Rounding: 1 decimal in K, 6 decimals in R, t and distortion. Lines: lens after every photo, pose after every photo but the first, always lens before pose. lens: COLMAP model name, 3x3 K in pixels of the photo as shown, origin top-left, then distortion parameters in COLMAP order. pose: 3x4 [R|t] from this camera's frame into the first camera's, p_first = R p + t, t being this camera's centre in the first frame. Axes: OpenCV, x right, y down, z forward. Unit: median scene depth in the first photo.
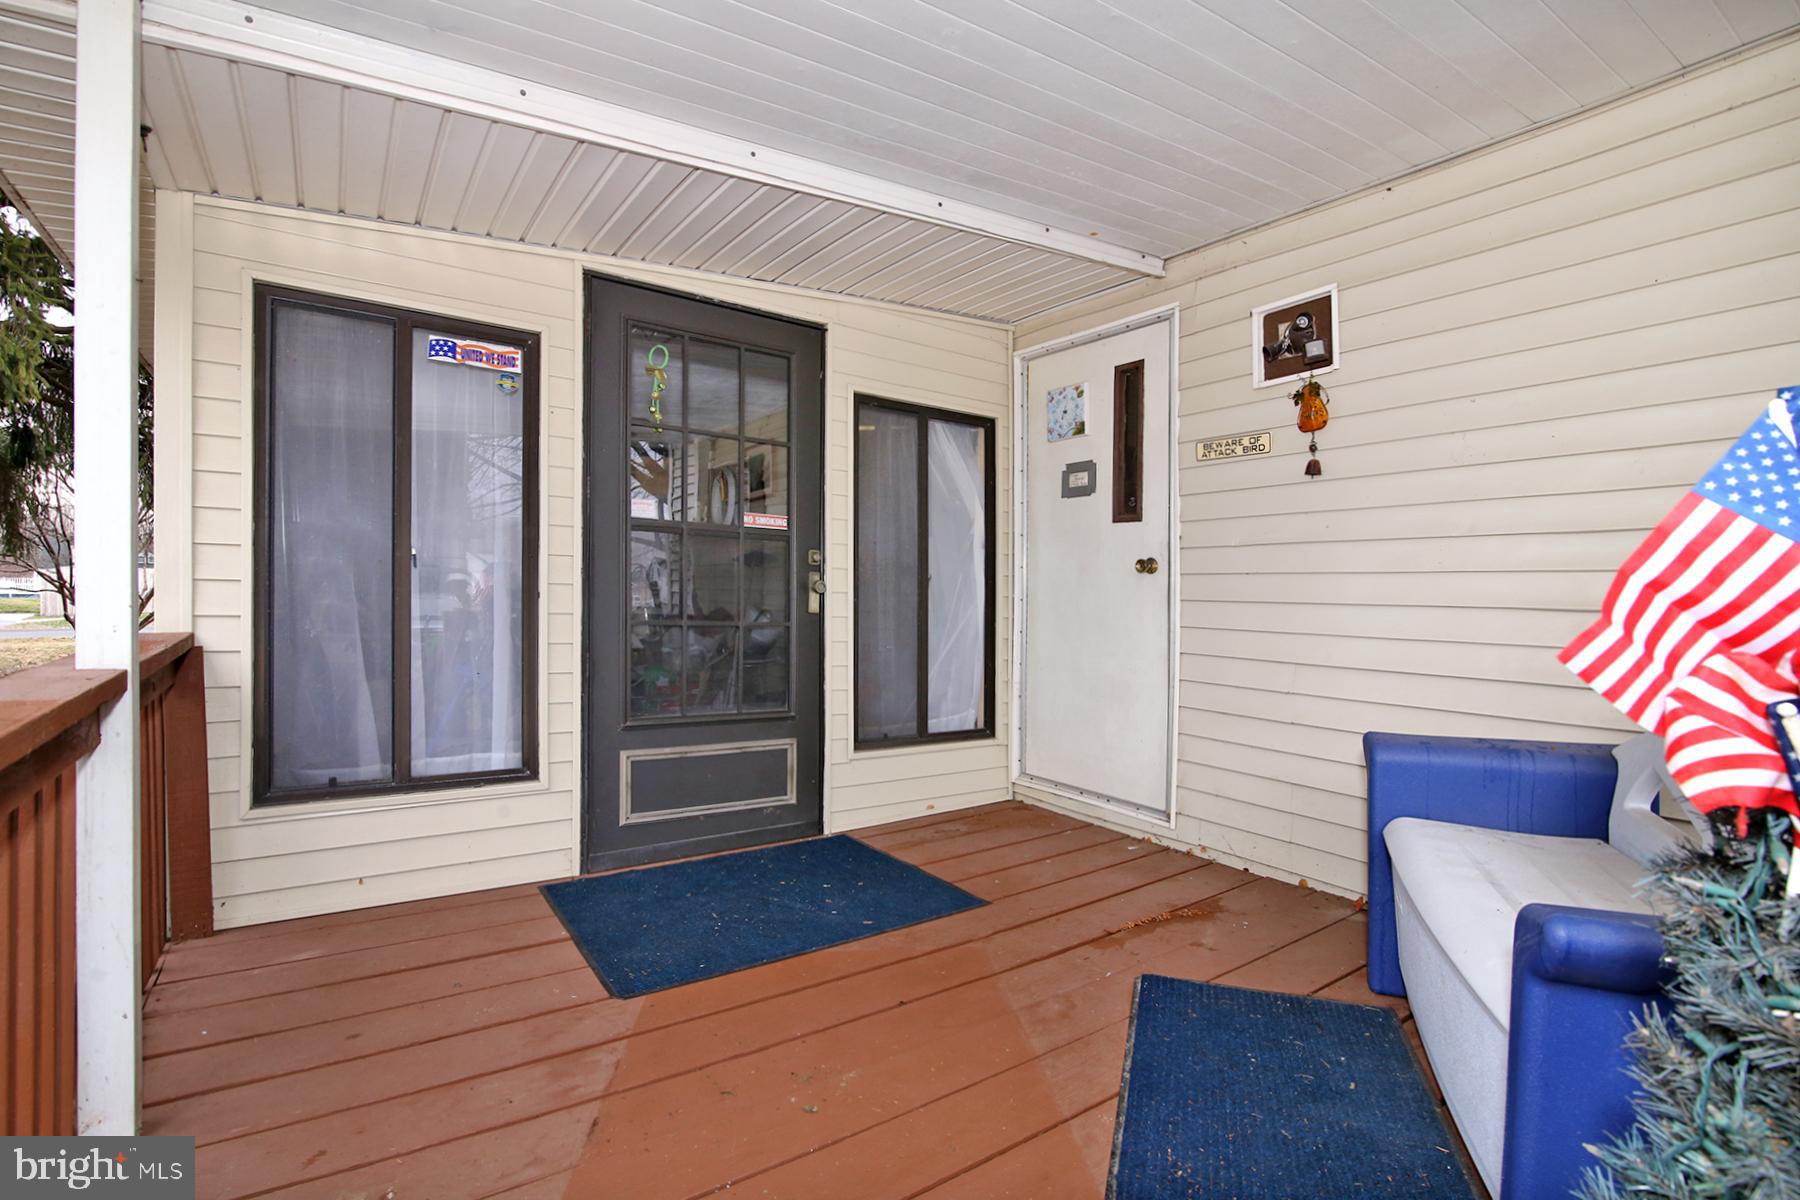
lens RADIAL K [[816.1, 0, 900.0], [0, 816.1, 600.0], [0, 0, 1]] dist [-0.039886, -0.000394]
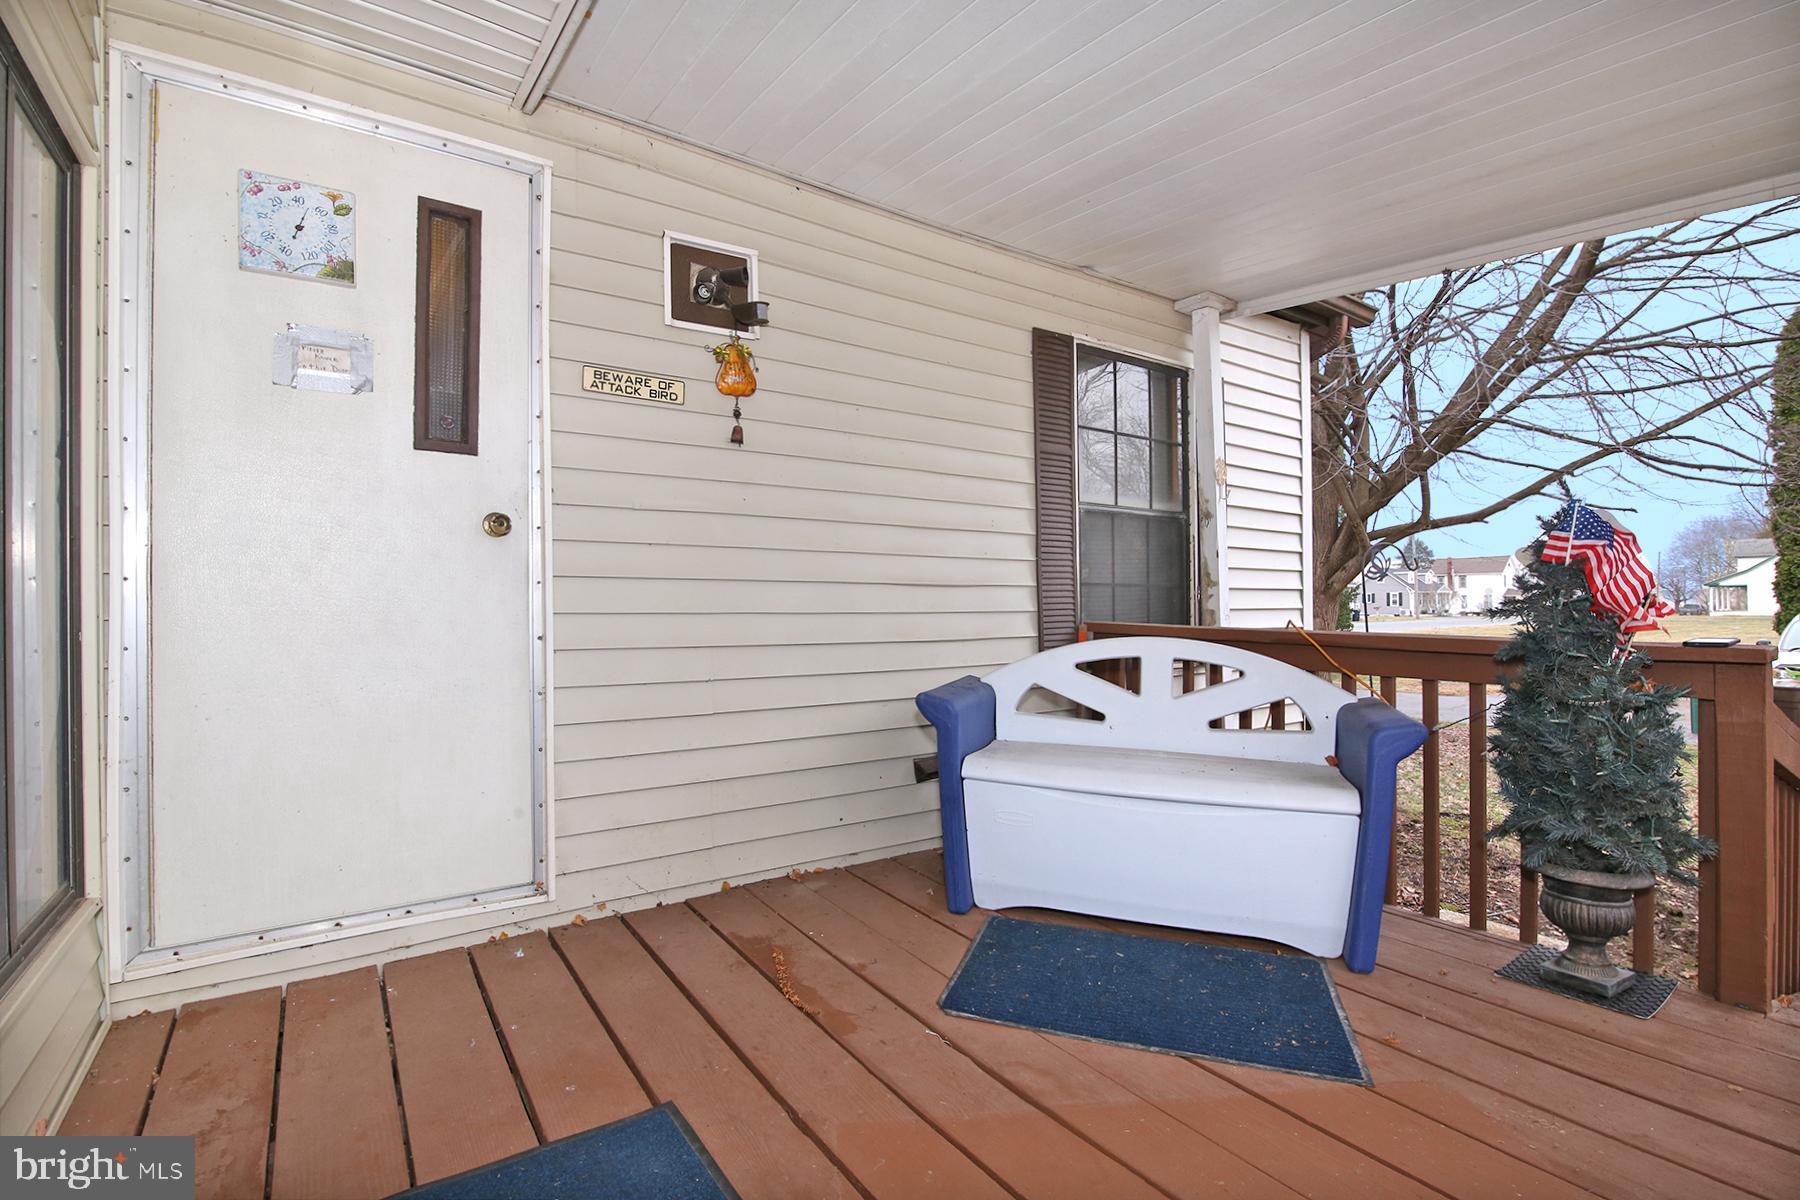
lens RADIAL K [[816.1, 0, 900.0], [0, 816.1, 600.0], [0, 0, 1]] dist [-0.039886, -0.000394]
pose [[0.001217, -0.006351, 0.999979, -0.399279], [0.015456, 0.999861, 0.006332, 0.022168], [-0.999880, 0.015448, 0.001315, 0.755890]]
